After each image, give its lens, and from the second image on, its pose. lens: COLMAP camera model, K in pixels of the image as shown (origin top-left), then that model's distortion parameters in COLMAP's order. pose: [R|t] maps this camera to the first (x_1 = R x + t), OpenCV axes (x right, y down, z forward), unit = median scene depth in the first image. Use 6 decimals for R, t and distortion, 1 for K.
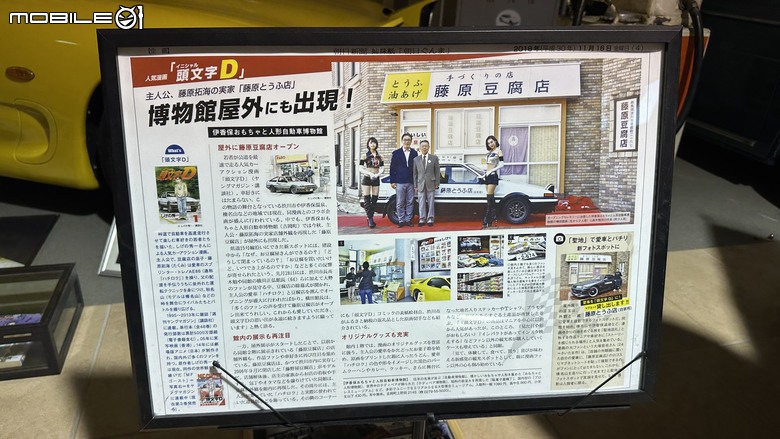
lens RADIAL K [[547.0, 0, 393.3], [0, 547.0, 213.3], [0, 0, 1]] dist [0.071680, -0.013142]
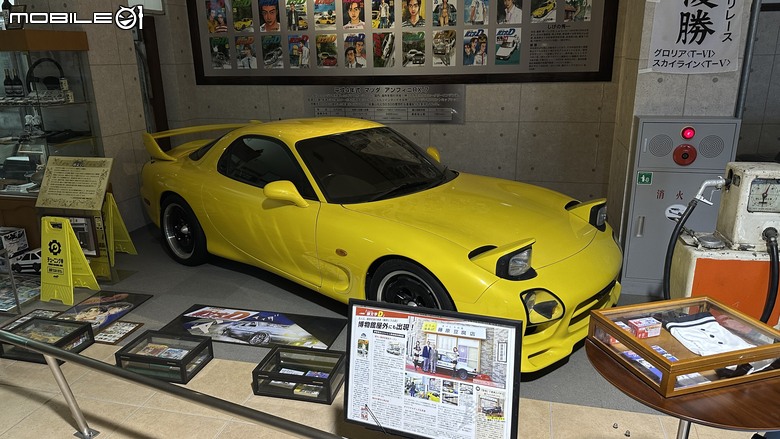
lens RADIAL K [[547.0, 0, 385.9], [0, 547.0, 214.6], [0, 0, 1]] dist [0.071680, -0.013142]
pose [[0.868862, 0.065342, -0.490723, 1.259159], [-0.150463, 0.979214, -0.136020, -0.381053], [0.471635, 0.192019, 0.860633, -1.869576]]
